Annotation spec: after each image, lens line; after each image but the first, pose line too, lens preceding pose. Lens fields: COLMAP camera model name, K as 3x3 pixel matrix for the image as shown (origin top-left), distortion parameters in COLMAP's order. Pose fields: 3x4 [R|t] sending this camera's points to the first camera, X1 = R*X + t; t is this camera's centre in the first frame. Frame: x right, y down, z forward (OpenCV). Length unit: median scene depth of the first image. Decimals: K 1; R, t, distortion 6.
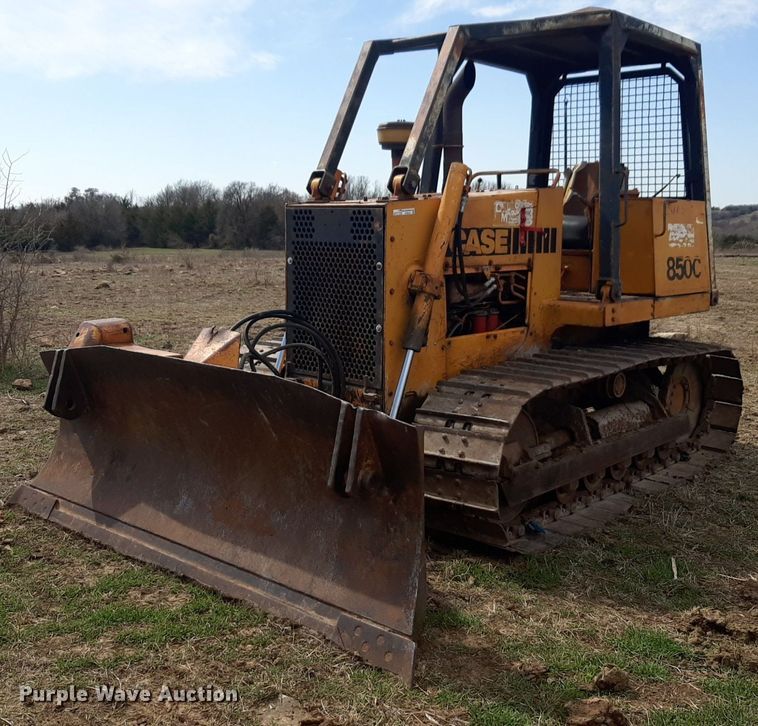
lens RADIAL K [[892.2, 0, 380.0], [0, 892.2, 313.7], [0, 0, 1]] dist [0.014772, -0.004940]
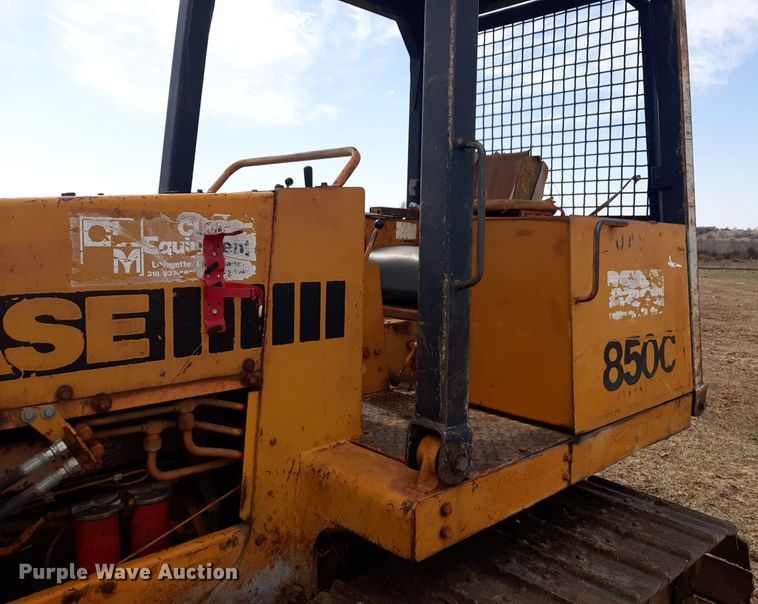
lens RADIAL K [[634.2, 0, 420.3], [0, 634.2, 301.7], [0, 0, 1]] dist [0.045251, -0.098668]
pose [[0.999526, 0.017218, -0.025502, 0.247816], [-0.017235, 0.999851, -0.000444, -0.088204], [0.025491, 0.000883, 0.999675, 0.706438]]
